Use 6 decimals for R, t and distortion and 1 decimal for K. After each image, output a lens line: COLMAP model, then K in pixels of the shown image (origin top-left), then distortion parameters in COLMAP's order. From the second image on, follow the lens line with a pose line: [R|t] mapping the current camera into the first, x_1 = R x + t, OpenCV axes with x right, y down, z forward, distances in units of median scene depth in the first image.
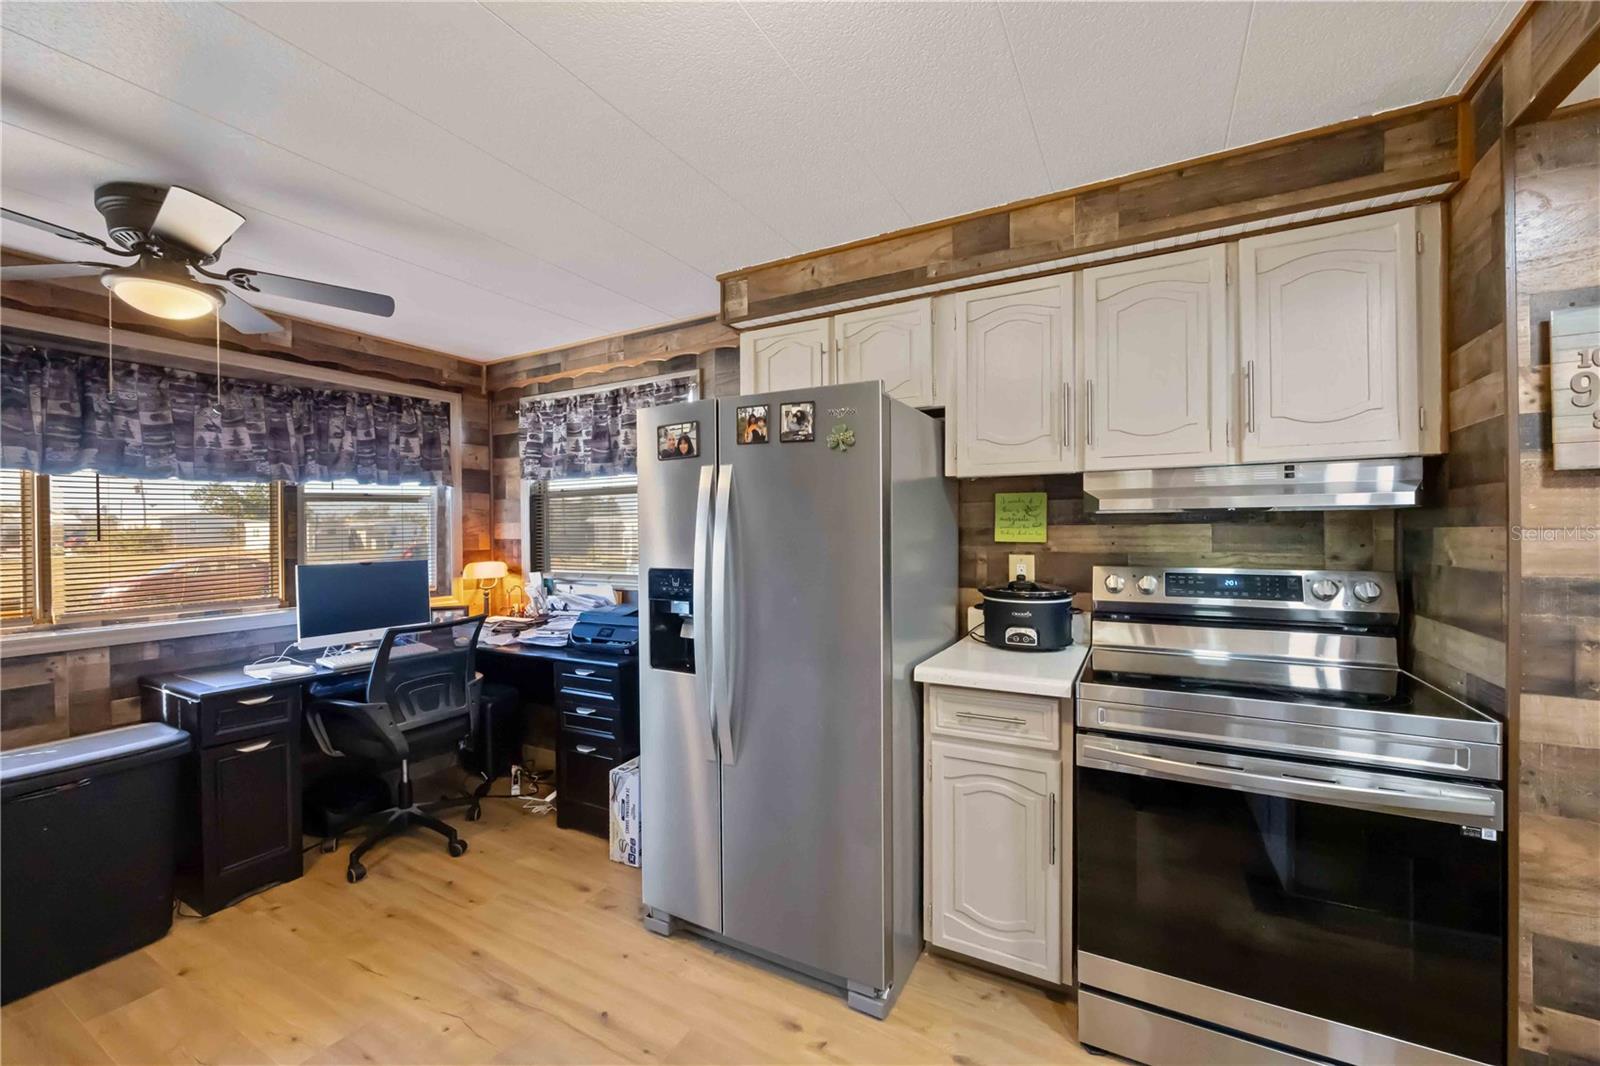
lens RADIAL K [[633.0, 0, 799.9], [0, 633.0, 535.2], [0, 0, 1]] dist [-0.002665, 0.000084]
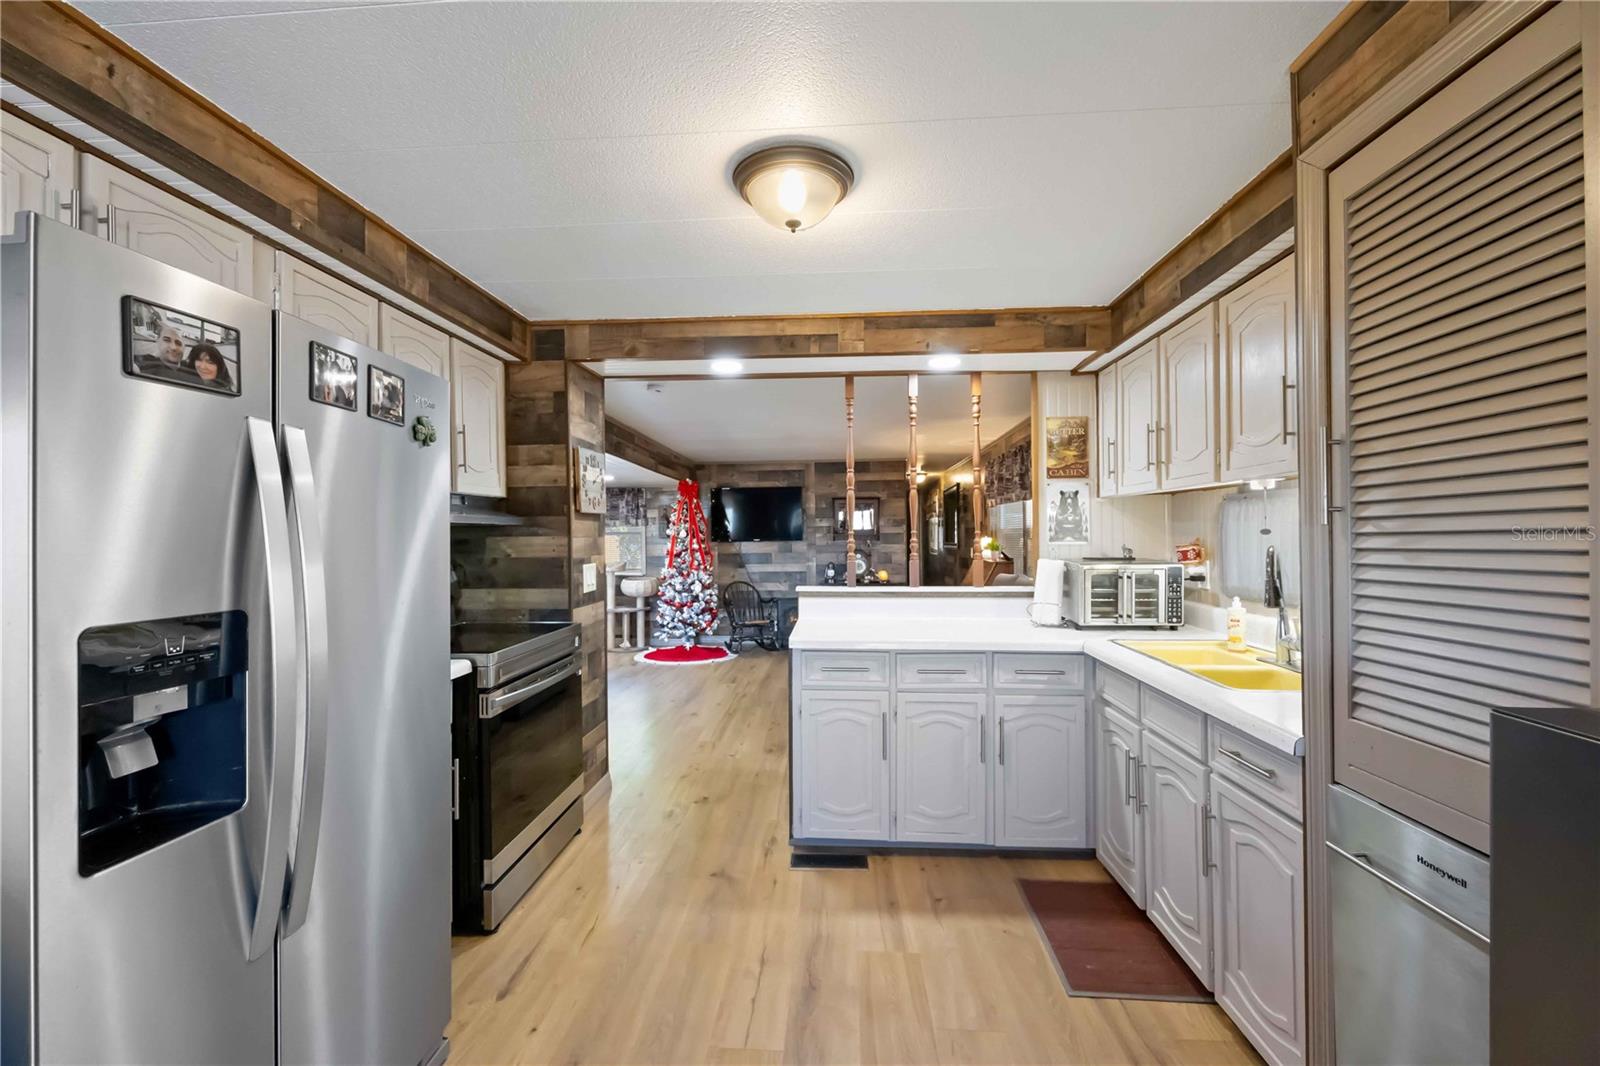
lens RADIAL K [[633.0, 0, 799.8], [0, 633.0, 536.9], [0, 0, 1]] dist [-0.002665, 0.000084]
pose [[-0.406616, 0.011720, 0.913524, -0.830903], [0.017450, 0.999835, -0.005061, 0.004431], [-0.913433, 0.013884, -0.406753, 0.780061]]
